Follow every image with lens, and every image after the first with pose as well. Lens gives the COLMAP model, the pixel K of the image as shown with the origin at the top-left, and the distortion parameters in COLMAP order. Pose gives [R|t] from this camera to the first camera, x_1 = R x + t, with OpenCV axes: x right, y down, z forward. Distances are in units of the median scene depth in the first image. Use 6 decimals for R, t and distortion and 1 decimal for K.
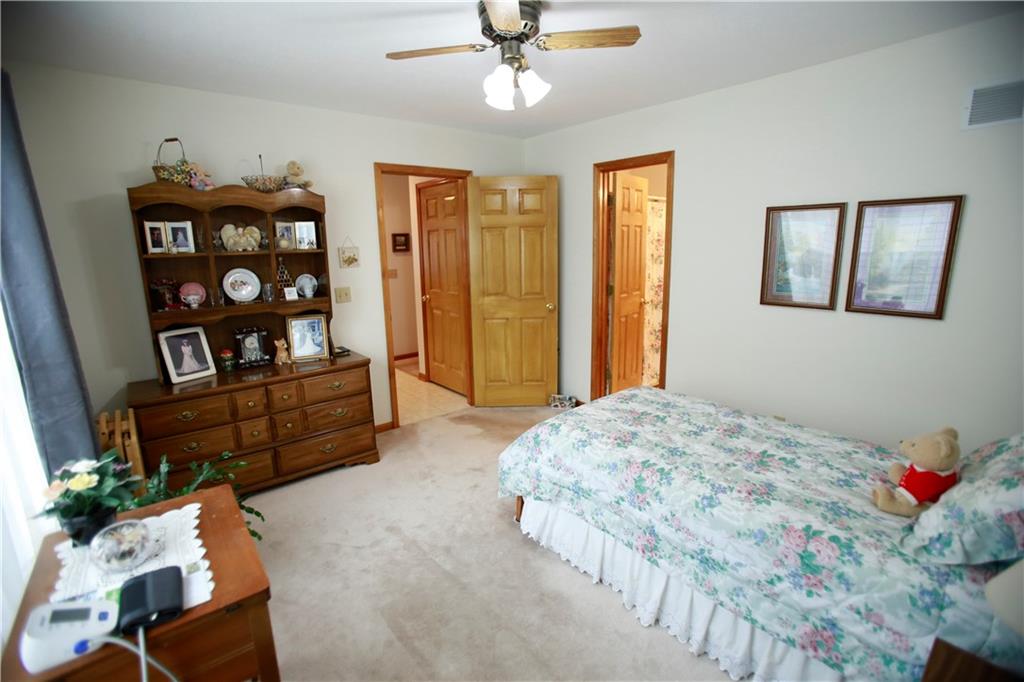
lens RADIAL K [[468.7, 0, 512.0], [0, 468.7, 341.6], [0, 0, 1]] dist [-0.010169, 0.000022]
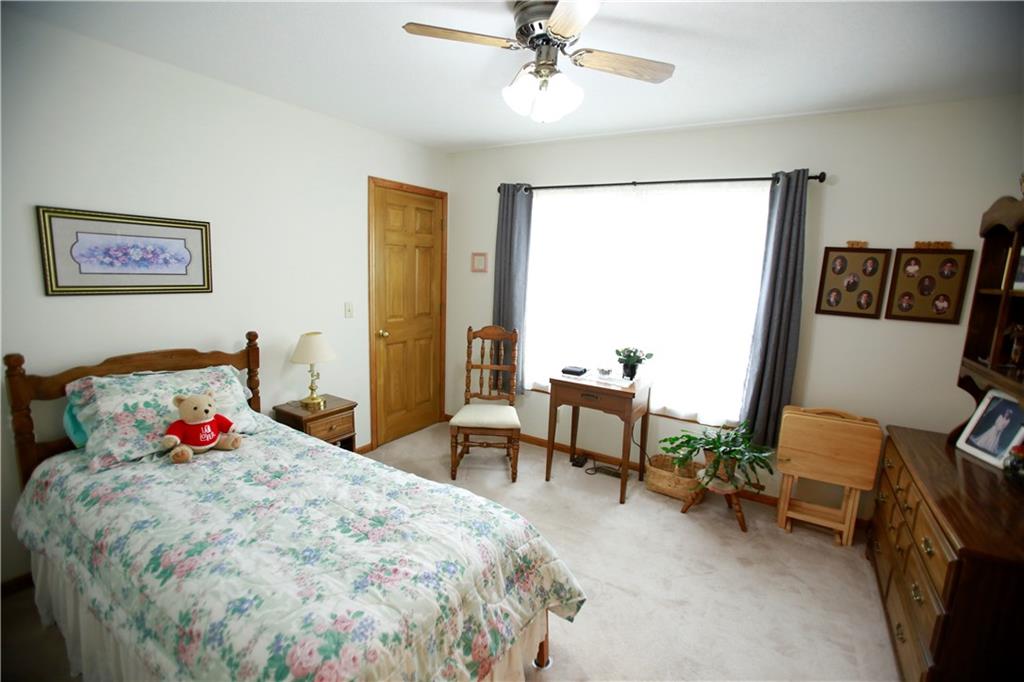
lens RADIAL K [[468.7, 0, 512.8], [0, 468.7, 344.8], [0, 0, 1]] dist [-0.010169, 0.000022]
pose [[-0.947403, 0.033831, -0.318250, 0.322162], [-0.087972, 0.928565, 0.360593, -0.365312], [0.307715, 0.369624, -0.876749, 1.714801]]
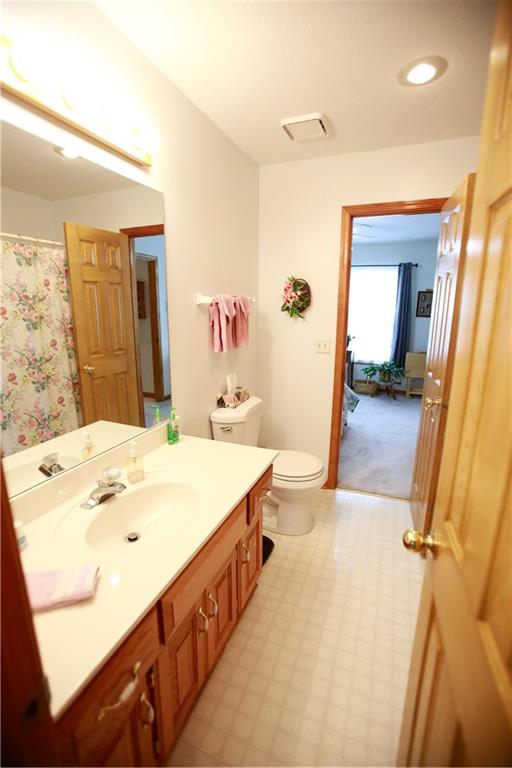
lens RADIAL K [[351.5, 0, 255.8], [0, 351.5, 380.4], [0, 0, 1]] dist [-0.010169, 0.000022]
pose [[-0.880754, 0.115722, -0.459218, 1.238996], [-0.083607, 0.916458, 0.391299, -0.508146], [0.466136, 0.383032, -0.797498, 2.384600]]
